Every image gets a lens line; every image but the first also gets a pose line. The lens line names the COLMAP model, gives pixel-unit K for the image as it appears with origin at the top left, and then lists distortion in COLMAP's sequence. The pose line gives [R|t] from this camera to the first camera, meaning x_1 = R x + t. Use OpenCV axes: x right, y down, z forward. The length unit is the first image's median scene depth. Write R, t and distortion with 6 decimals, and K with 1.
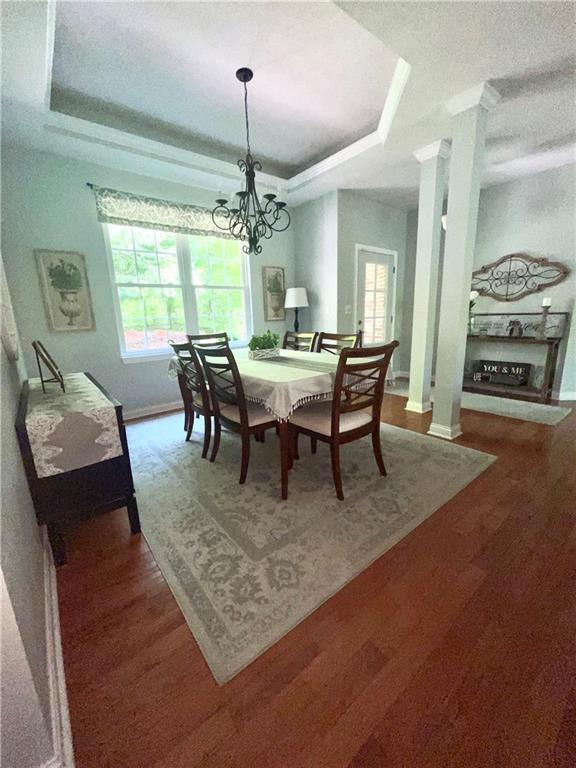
lens RADIAL K [[310.6, 0, 284.8], [0, 310.6, 382.6], [0, 0, 1]] dist [-0.002673, -0.000504]
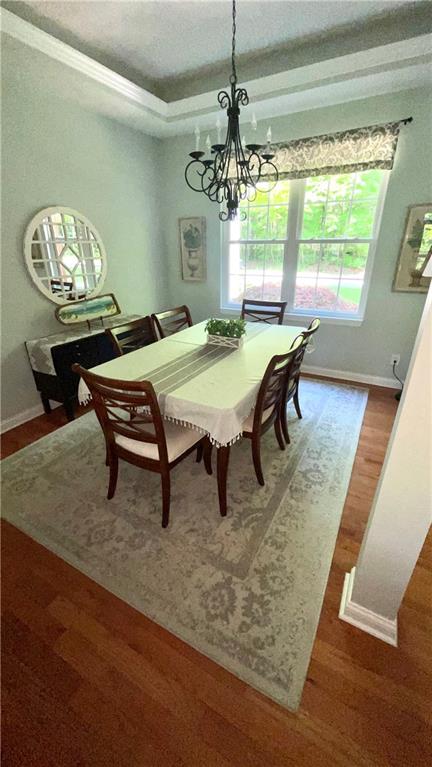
lens RADIAL K [[310.6, 0, 213.2], [0, 310.6, 381.8], [0, 0, 1]] dist [-0.006159, -0.000354]
pose [[0.381042, 0.406144, -0.830574, 0.773448], [-0.198527, 0.913335, 0.355536, -0.322875], [0.902992, 0.029417, 0.428649, 0.640626]]
